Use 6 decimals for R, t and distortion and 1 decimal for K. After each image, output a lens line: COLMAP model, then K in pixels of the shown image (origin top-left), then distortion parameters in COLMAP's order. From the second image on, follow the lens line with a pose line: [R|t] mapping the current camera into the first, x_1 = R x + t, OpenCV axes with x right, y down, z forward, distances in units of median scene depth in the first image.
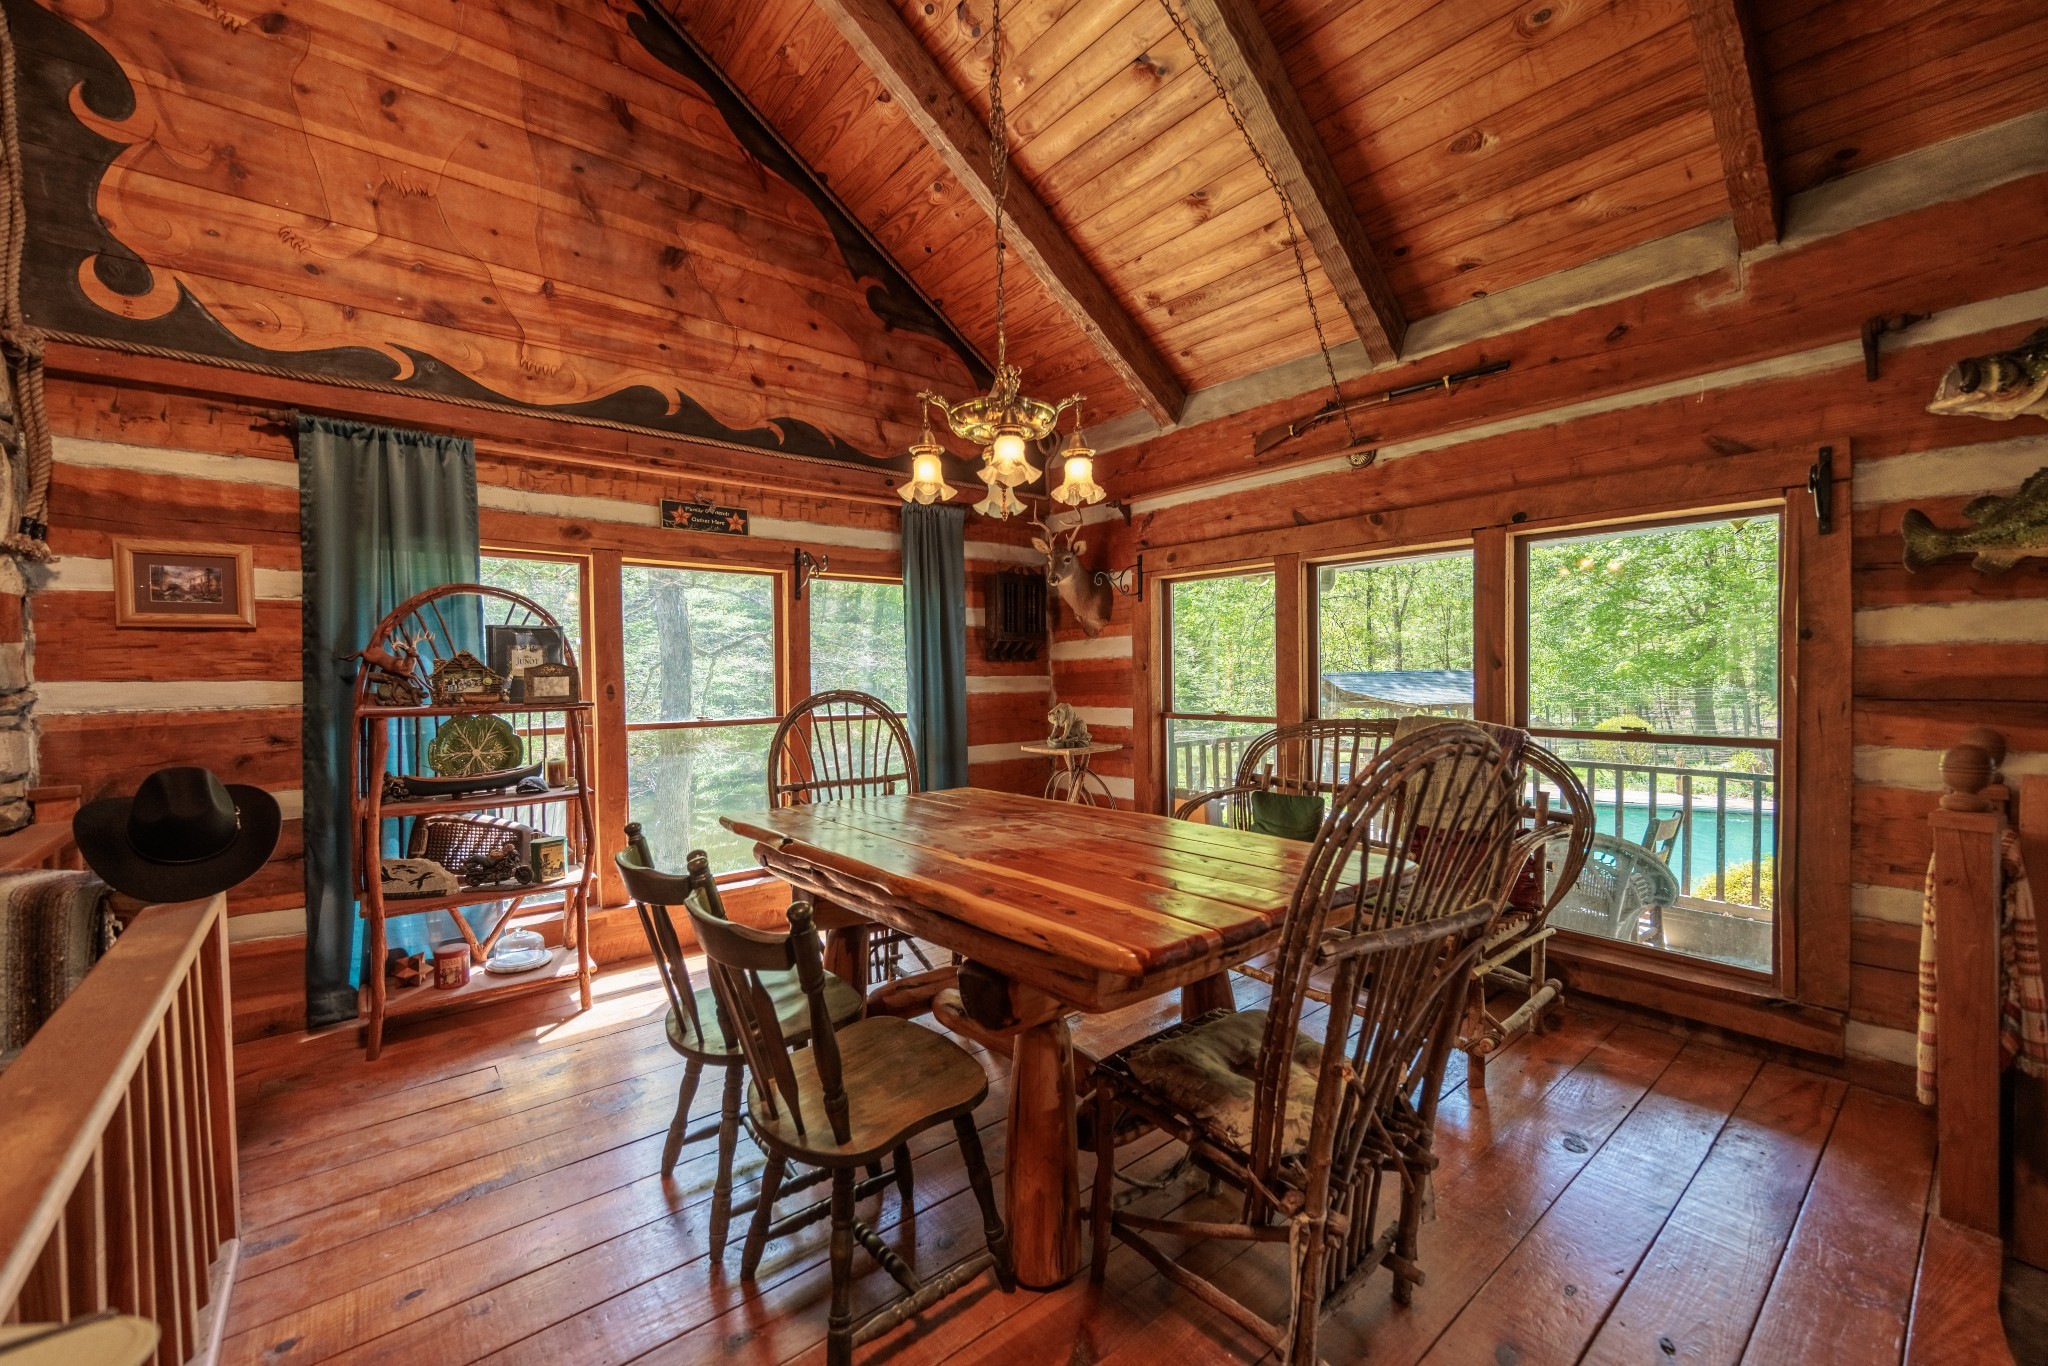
lens RADIAL K [[816.2, 0, 1024.0], [0, 816.2, 683.0], [0, 0, 1]] dist [-0.003231, 0.000526]
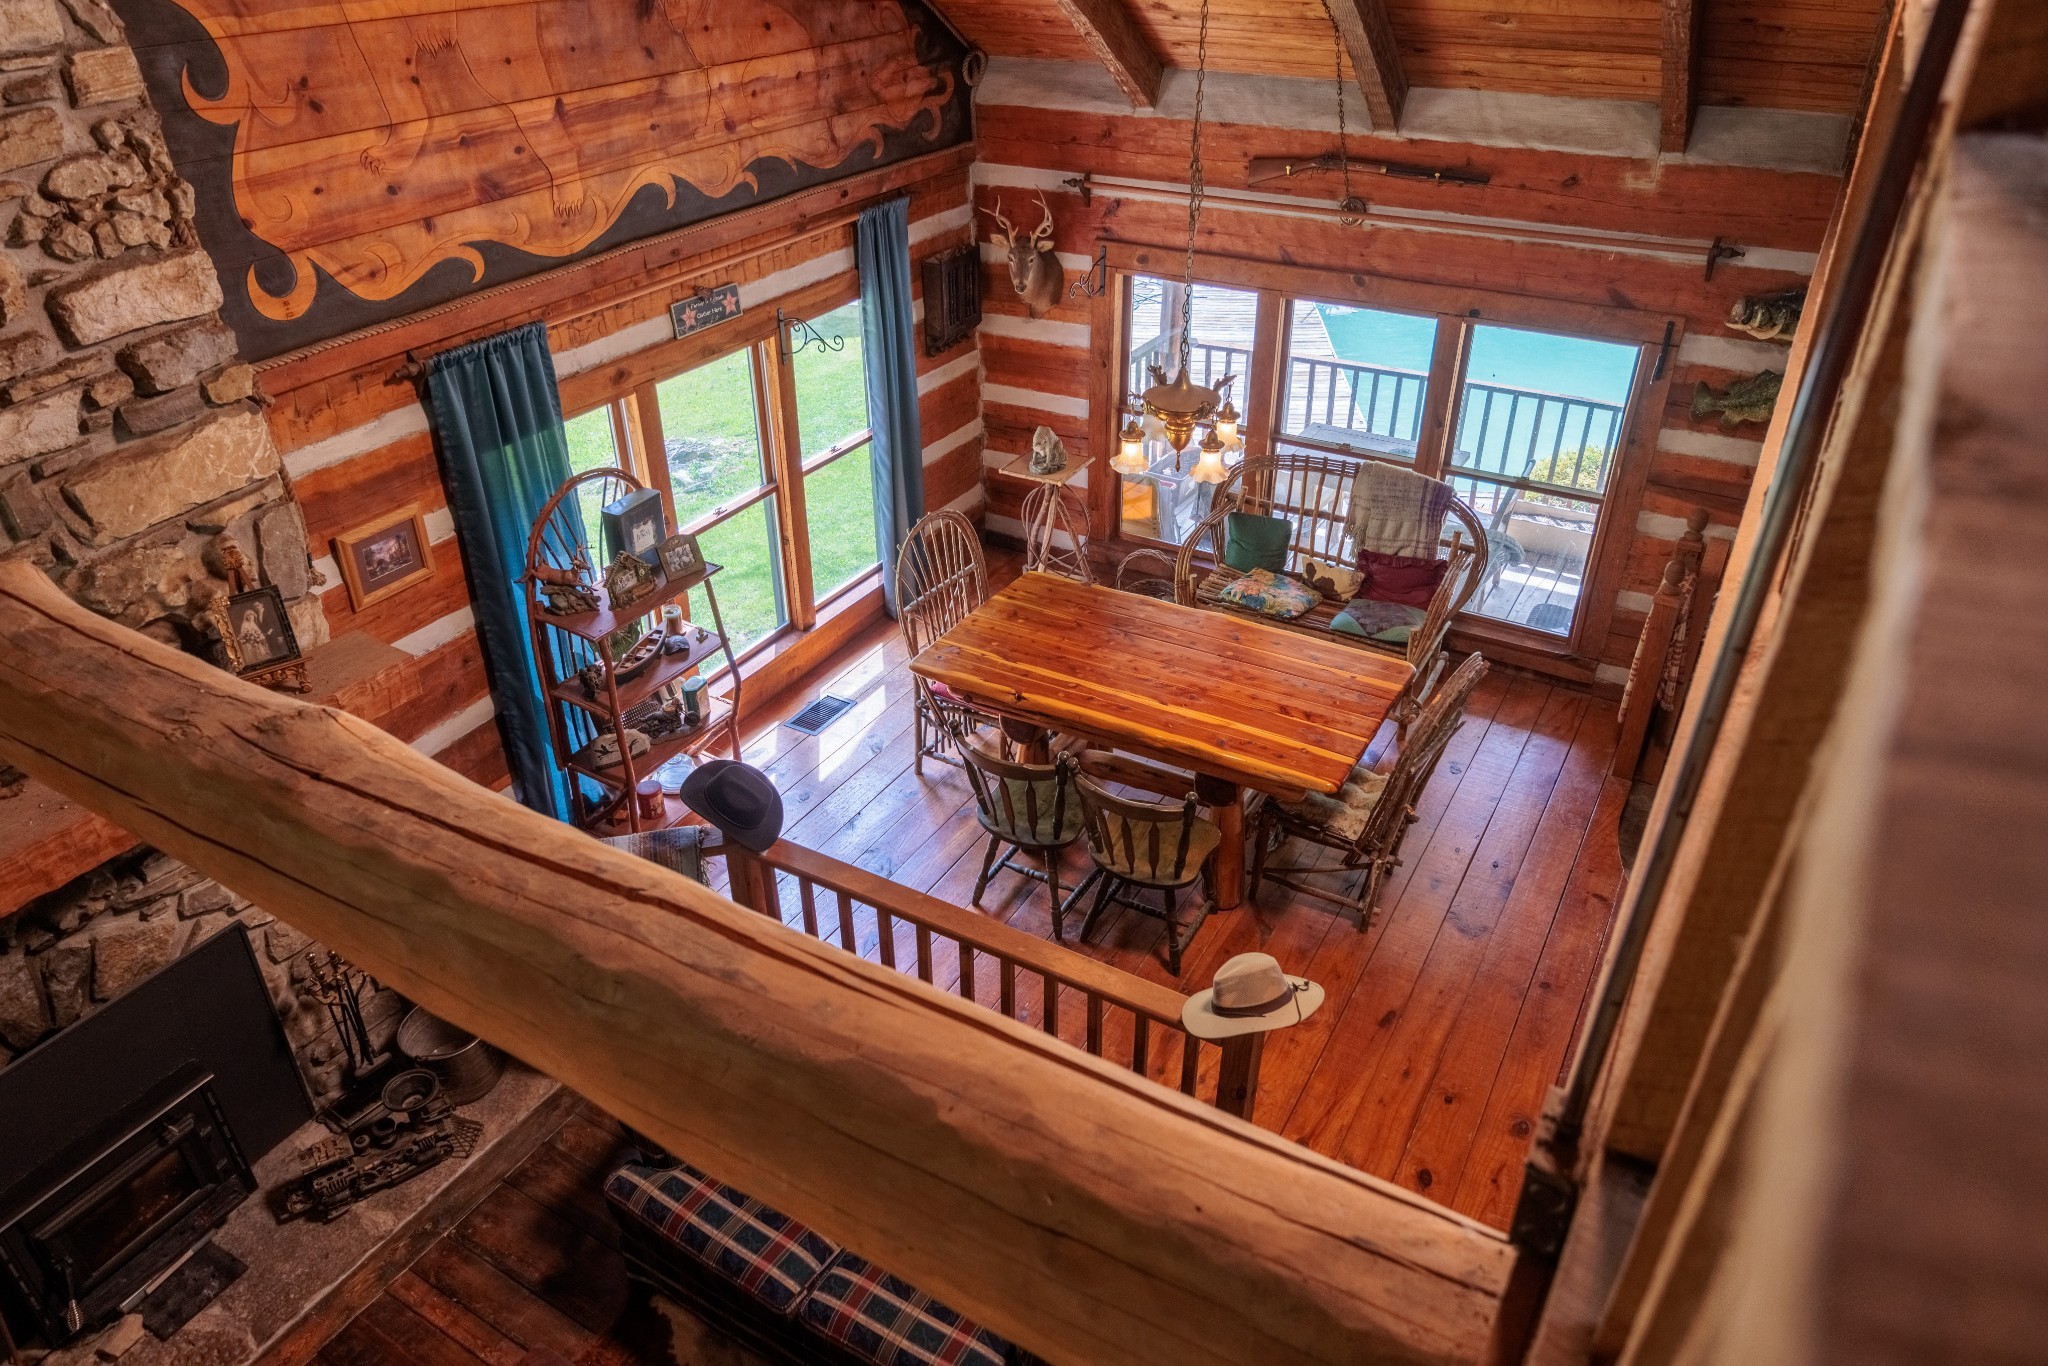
lens RADIAL K [[1364.2, 0, 1024.0], [0, 1364.2, 683.0], [0, 0, 1]] dist [-0.027778, 0.001419]
pose [[0.934375, -0.179242, 0.307923, -0.716549], [-0.003098, 0.860122, 0.510079, -0.733512], [-0.356278, -0.477558, 0.803121, -0.625619]]
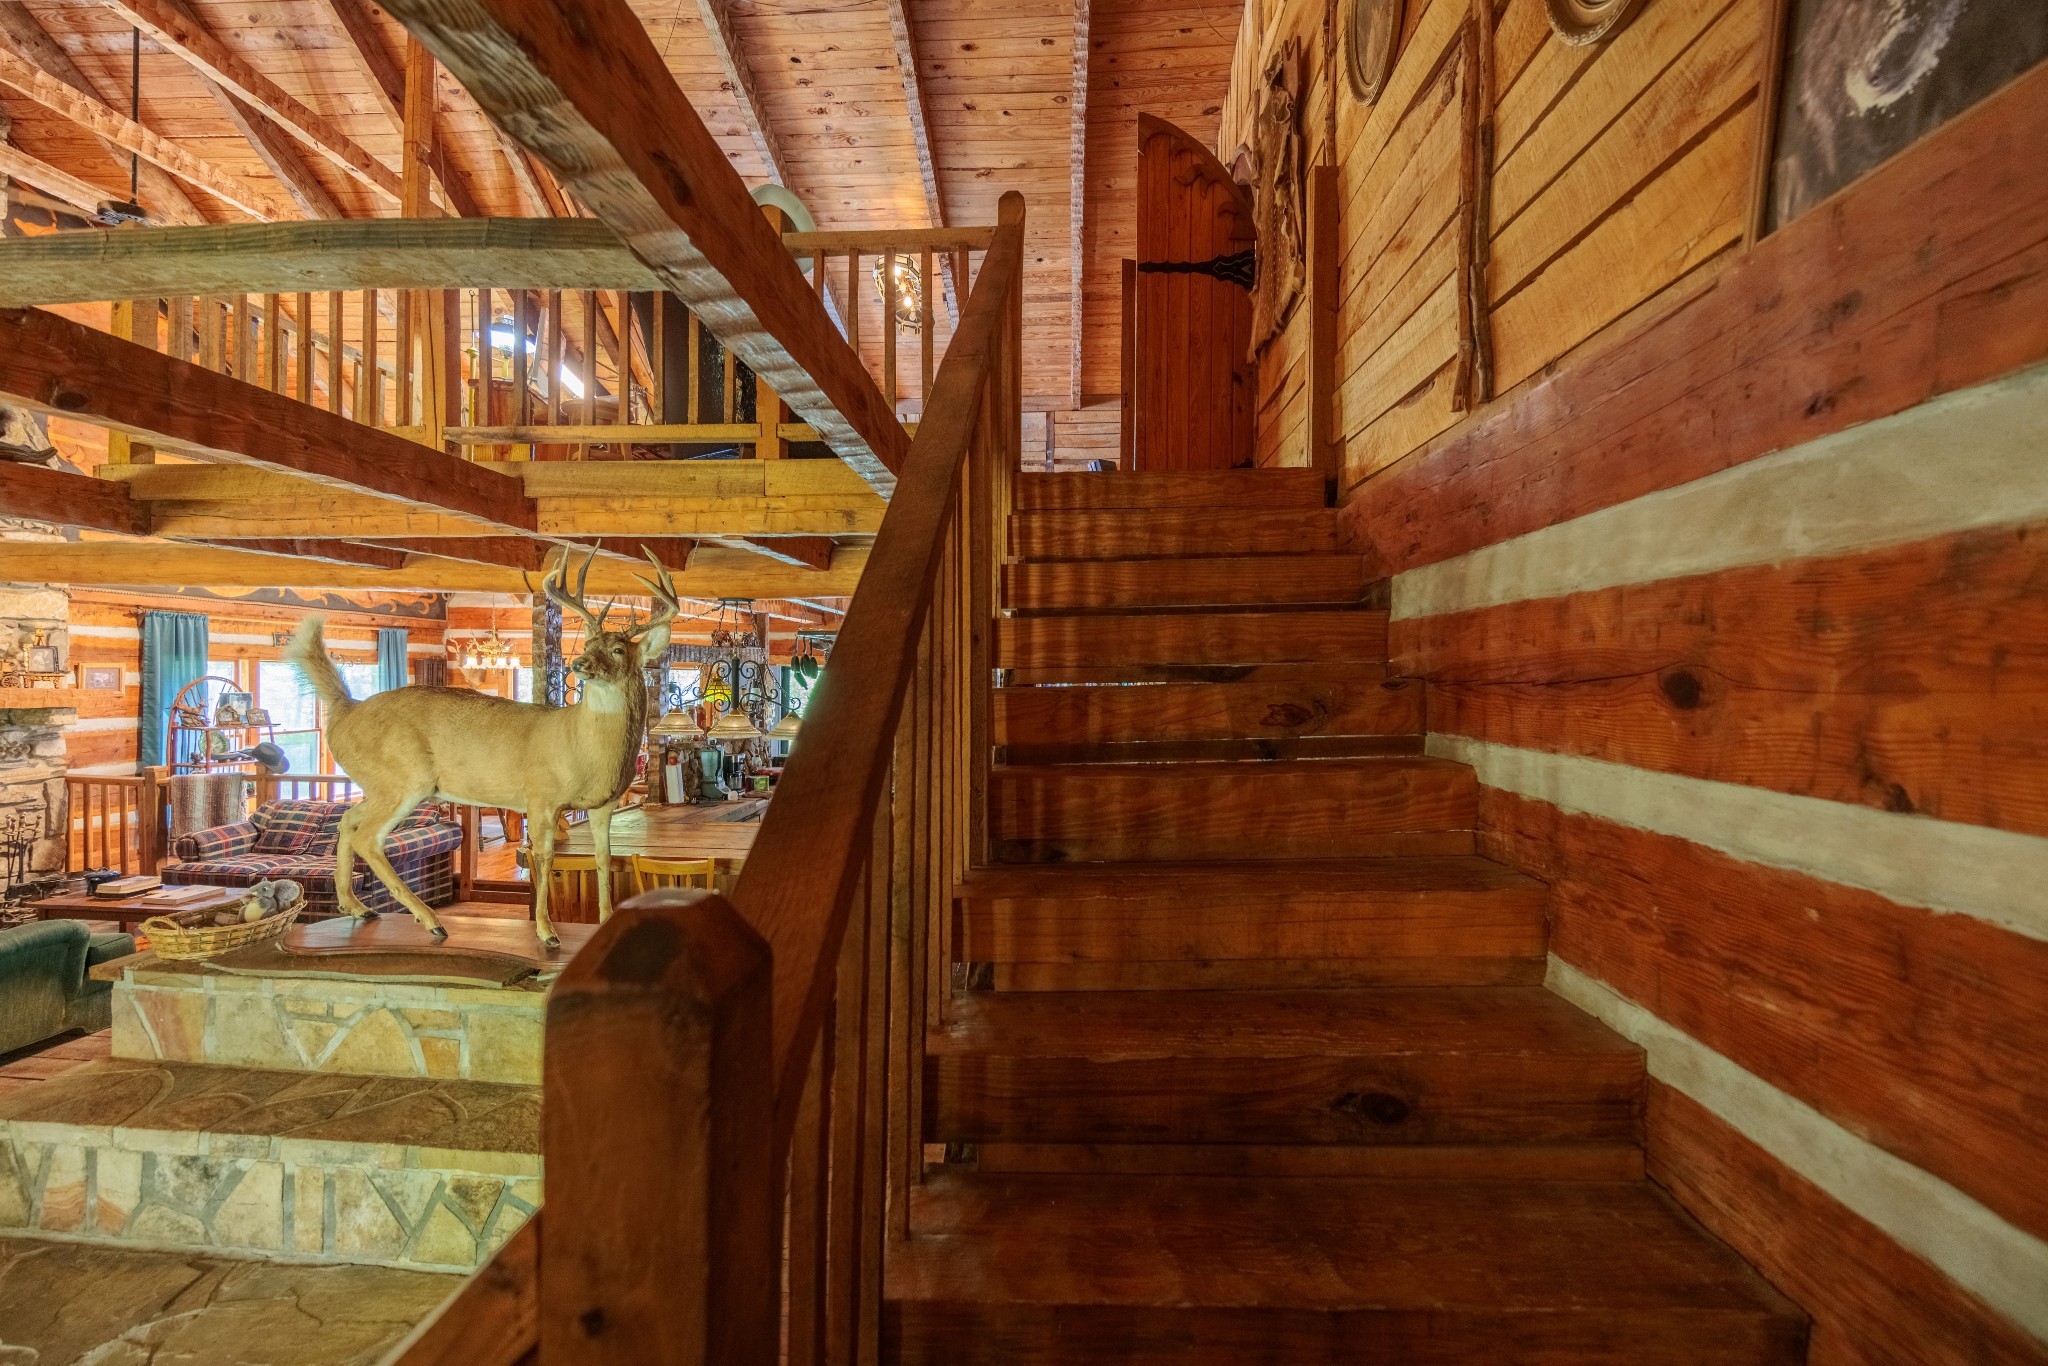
lens RADIAL K [[830.6, 0, 1024.0], [0, 830.6, 683.0], [0, 0, 1]] dist [-0.002216, -0.000445]
pose [[0.682287, 0.016385, 0.730901, -0.818987], [-0.009340, 0.999863, -0.013696, -0.086849], [-0.731025, 0.002518, 0.682346, -2.440991]]
